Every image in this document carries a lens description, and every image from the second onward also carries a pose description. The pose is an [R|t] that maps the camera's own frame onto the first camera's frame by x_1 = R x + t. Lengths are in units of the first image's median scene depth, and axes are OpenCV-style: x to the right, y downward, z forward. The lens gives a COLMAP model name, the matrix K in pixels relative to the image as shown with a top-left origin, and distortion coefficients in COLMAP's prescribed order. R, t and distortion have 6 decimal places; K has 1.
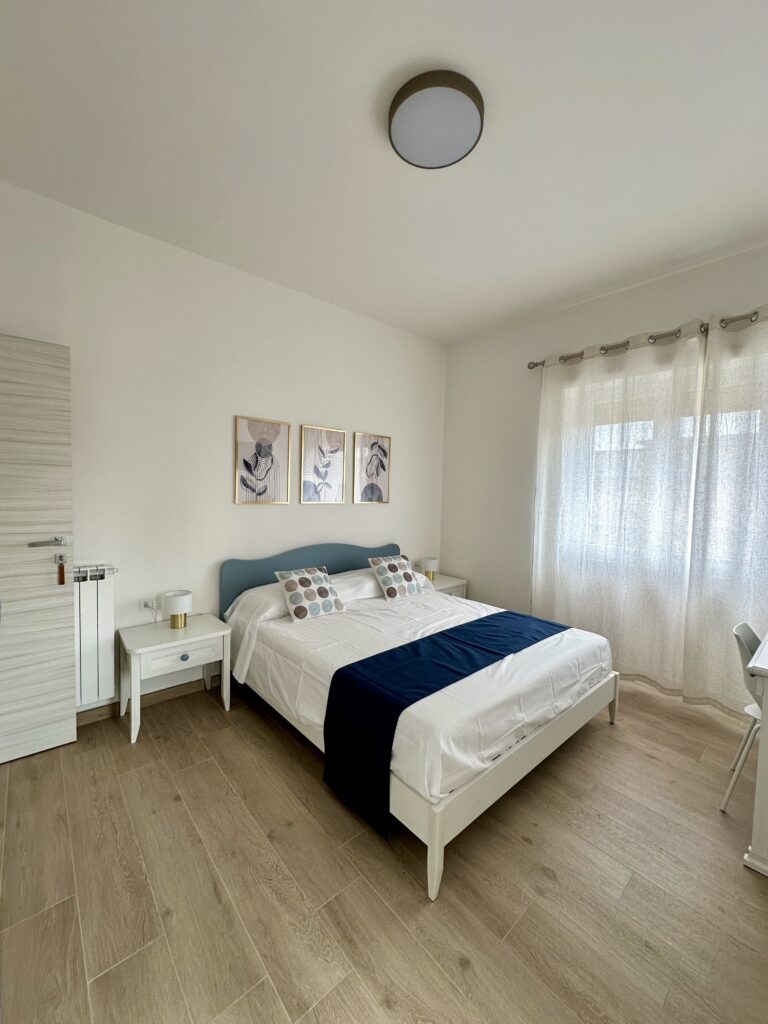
lens RADIAL K [[408.5, 0, 384.0], [0, 408.5, 512.0], [0, 0, 1]] dist [-0.000714, 0.000052]
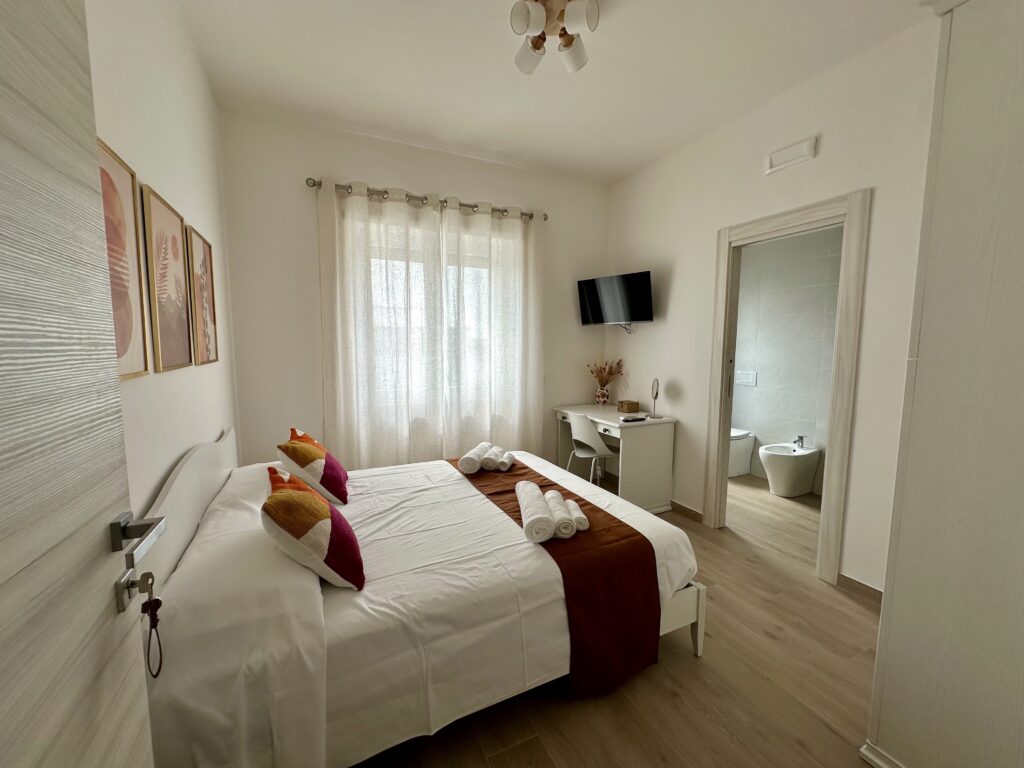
lens RADIAL K [[408.5, 0, 512.0], [0, 408.5, 384.0], [0, 0, 1]] dist [-0.000714, 0.000052]
pose [[0.273723, -0.128185, 0.953228, -0.473666], [0.061796, 0.991375, 0.115570, -0.028978], [-0.959821, 0.027271, 0.279284, 0.489344]]
